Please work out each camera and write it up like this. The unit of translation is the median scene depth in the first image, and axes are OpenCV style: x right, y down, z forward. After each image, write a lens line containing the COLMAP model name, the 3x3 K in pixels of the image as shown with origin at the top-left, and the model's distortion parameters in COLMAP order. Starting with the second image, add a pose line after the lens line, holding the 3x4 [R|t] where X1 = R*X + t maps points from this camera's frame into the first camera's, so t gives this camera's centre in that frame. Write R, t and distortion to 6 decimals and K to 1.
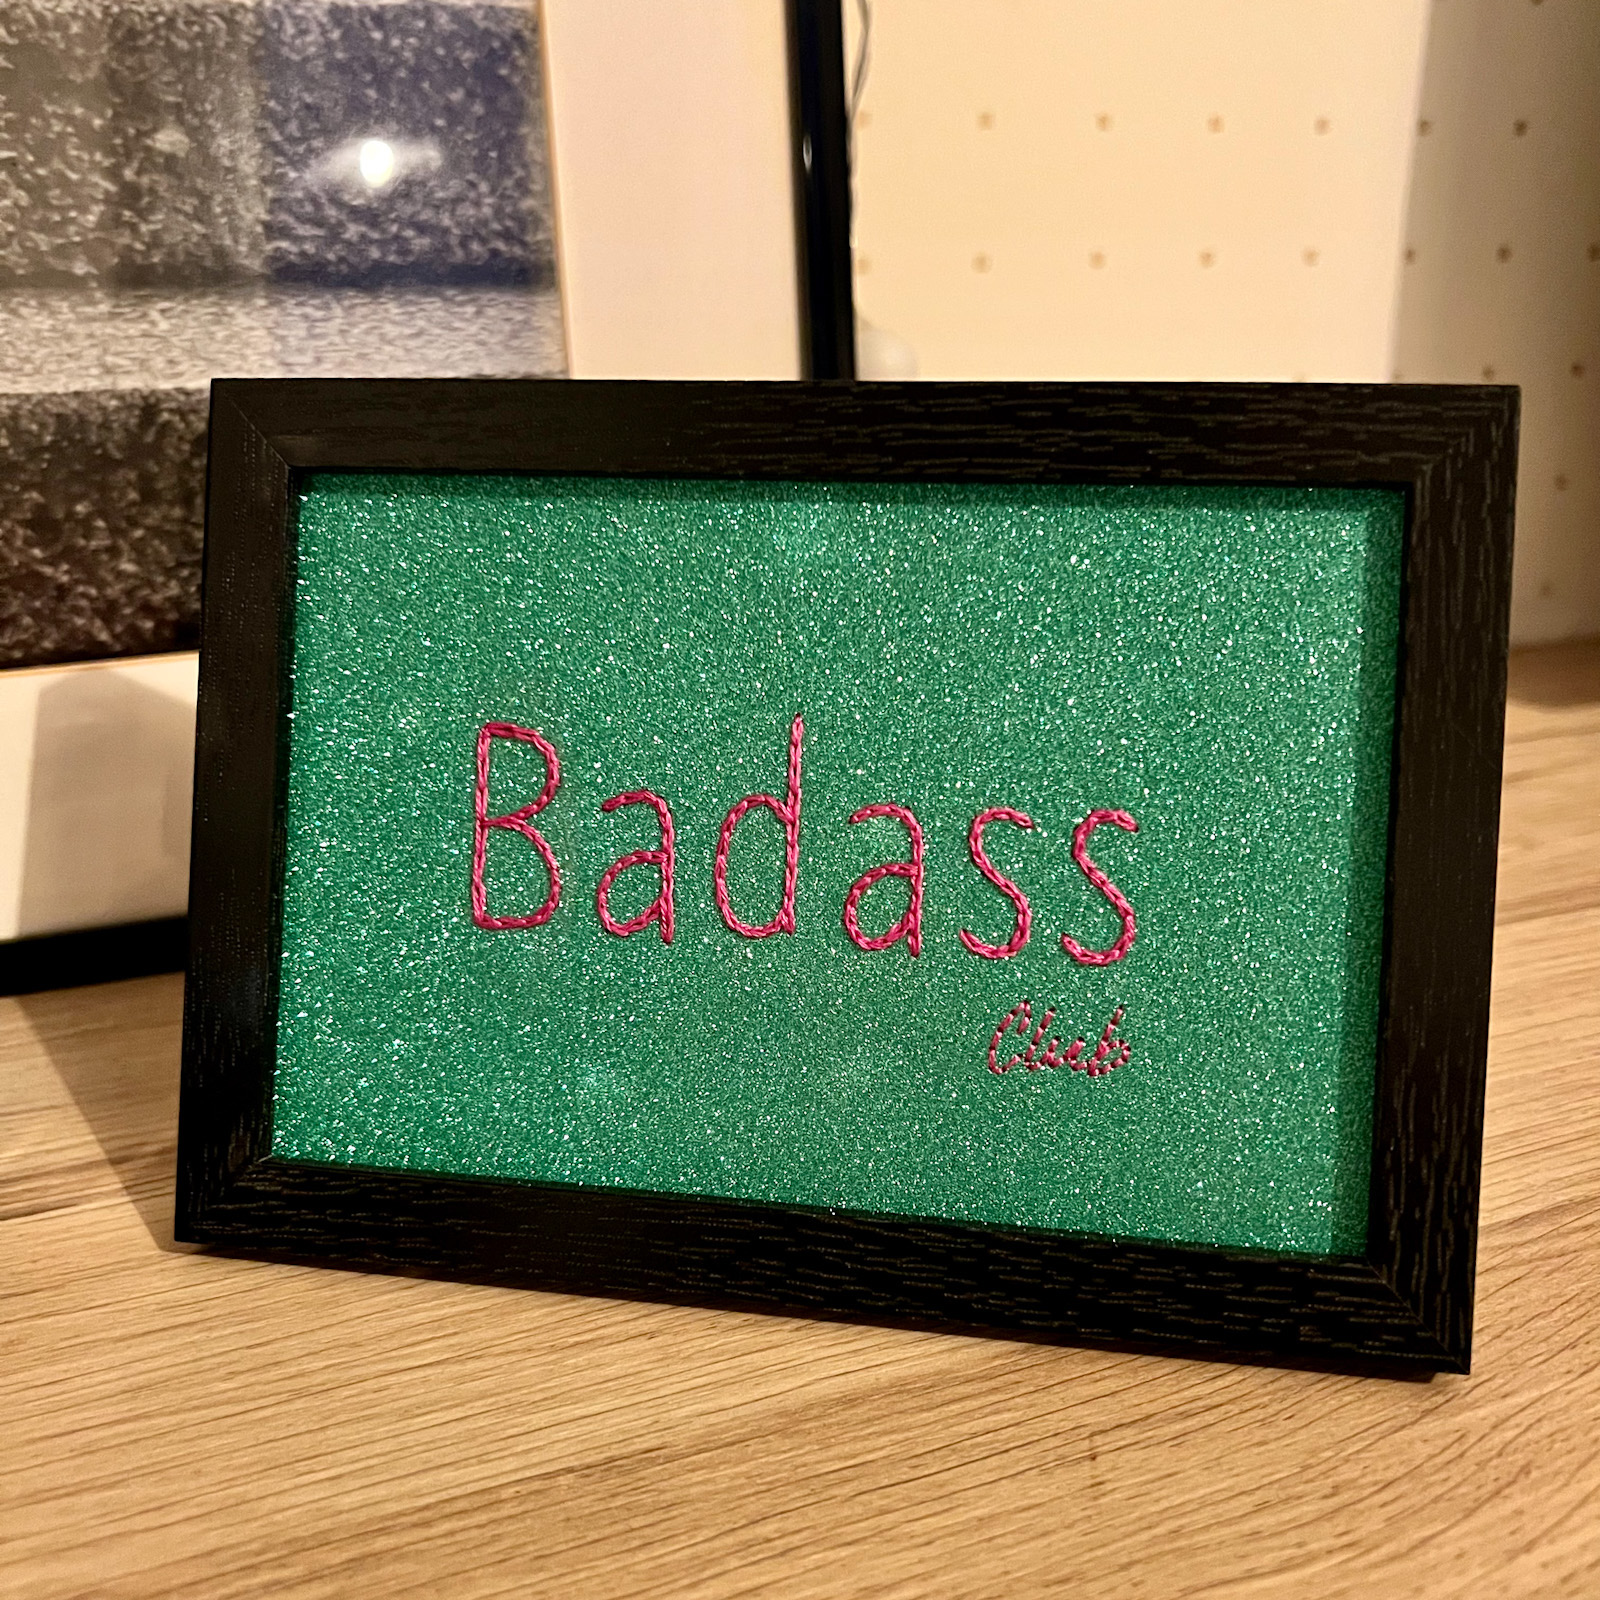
lens RADIAL K [[1668.8, 0, 800.0], [0, 1668.8, 800.0], [0, 0, 1]] dist [-0.012308, 0.014332]
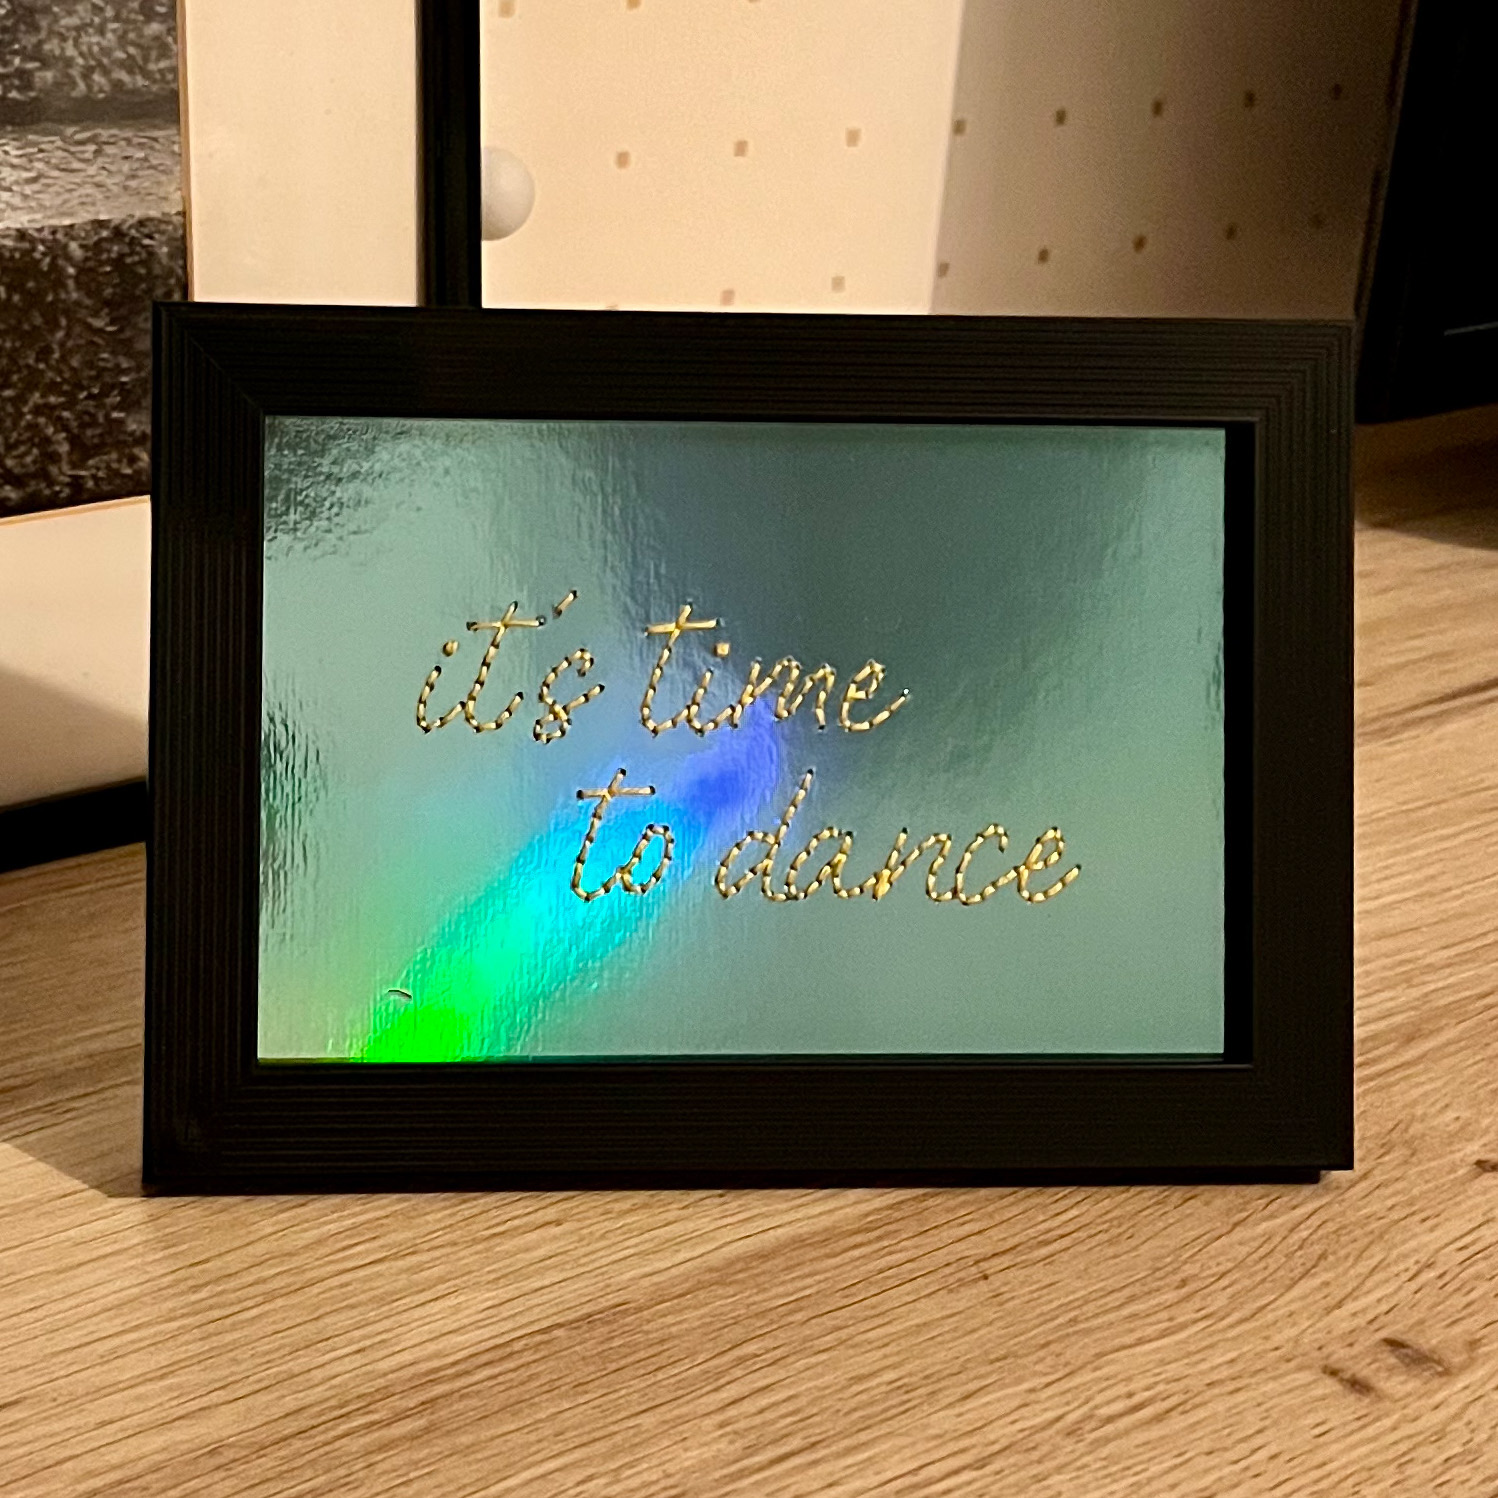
lens RADIAL K [[3027.3, 0, 416.2], [0, 3027.3, 595.1], [0, 0, 1]] dist [0.169836, -0.457803]
pose [[0.967145, -0.028976, 0.252570, -0.485747], [0.028904, 0.999574, 0.003998, -0.067994], [-0.252579, 0.003434, 0.967570, -0.642486]]
